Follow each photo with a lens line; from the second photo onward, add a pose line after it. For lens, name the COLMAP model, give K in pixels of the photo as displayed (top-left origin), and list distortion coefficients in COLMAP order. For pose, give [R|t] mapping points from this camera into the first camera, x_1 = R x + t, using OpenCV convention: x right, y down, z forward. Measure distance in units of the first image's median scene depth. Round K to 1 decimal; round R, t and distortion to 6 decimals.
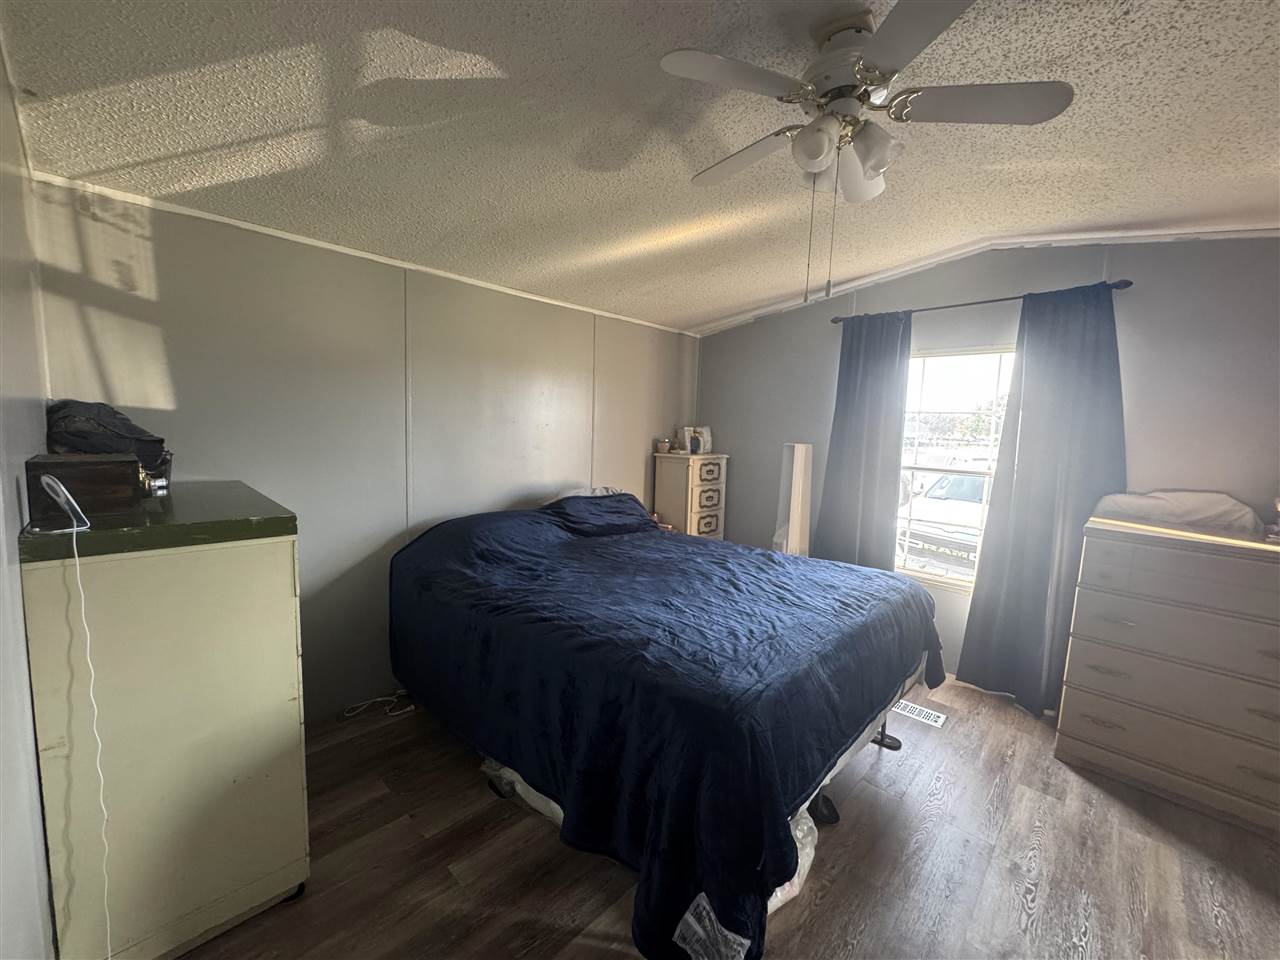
lens RADIAL K [[510.5, 0, 639.0], [0, 510.5, 484.7], [0, 0, 1]] dist [-0.002996, 0.000034]
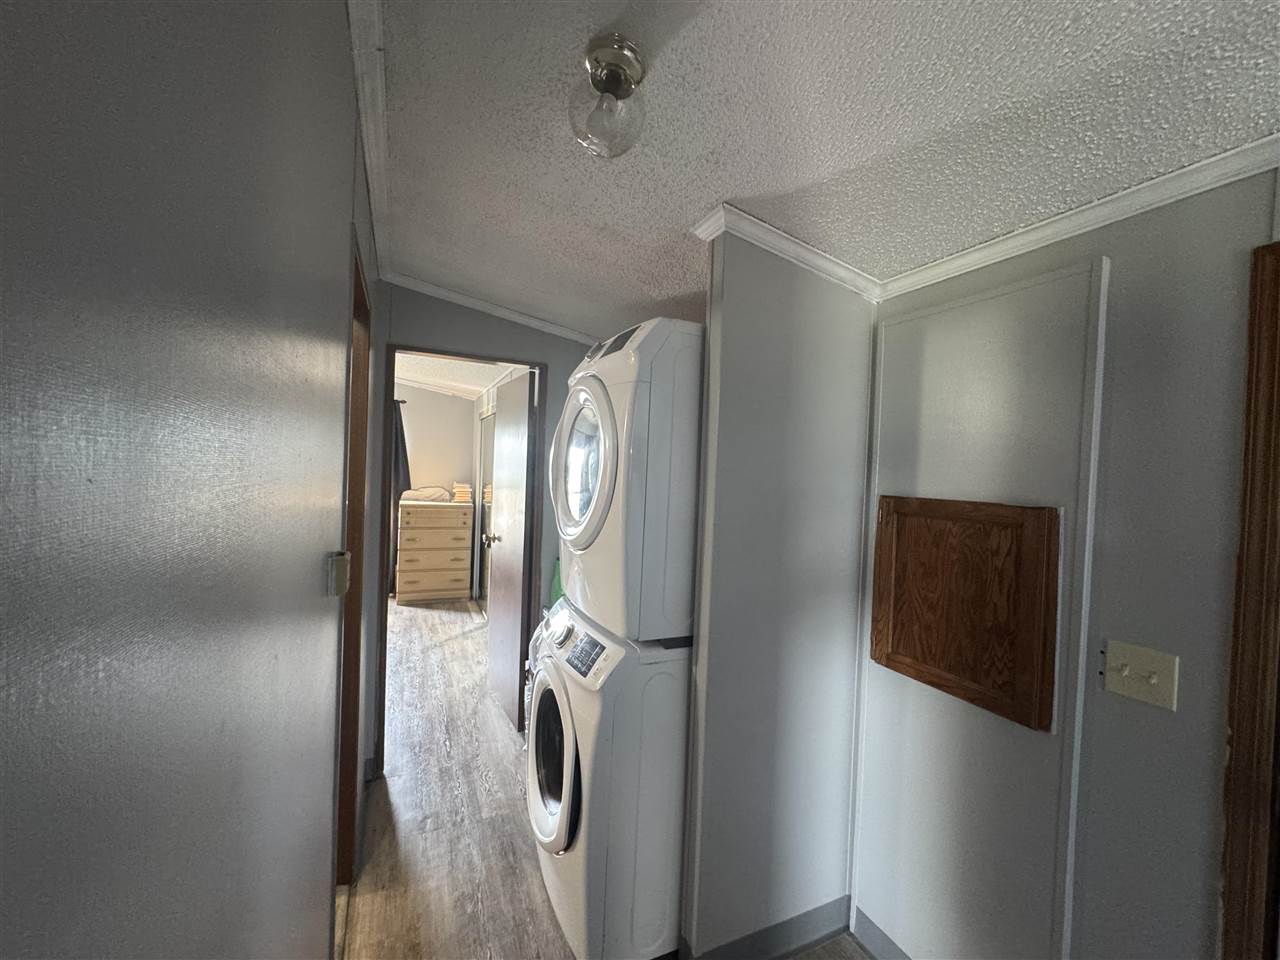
lens RADIAL K [[510.5, 0, 637.2], [0, 510.5, 482.3], [0, 0, 1]] dist [-0.002996, 0.000034]
pose [[0.364308, -0.037572, 0.930520, -1.097200], [0.079049, 0.996827, 0.009301, 0.054955], [-0.927918, 0.070168, 0.366122, -1.074031]]
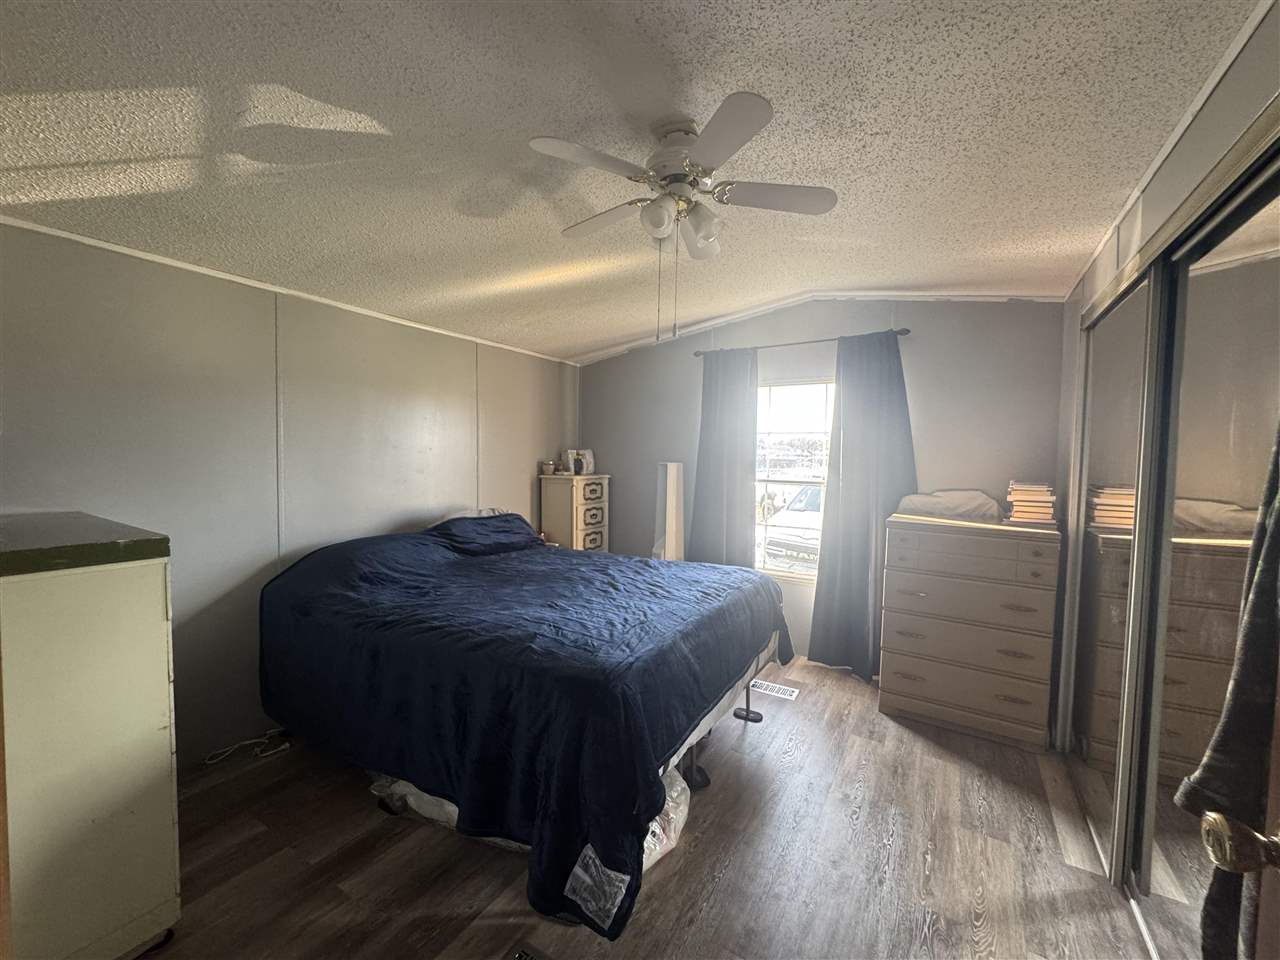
lens RADIAL K [[510.5, 0, 635.7], [0, 510.5, 483.0], [0, 0, 1]] dist [-0.002996, 0.000034]
pose [[0.977462, -0.029311, 0.209069, 0.008263], [0.040771, 0.997881, -0.050714, 0.033490], [-0.207139, 0.058094, 0.976585, -0.127164]]
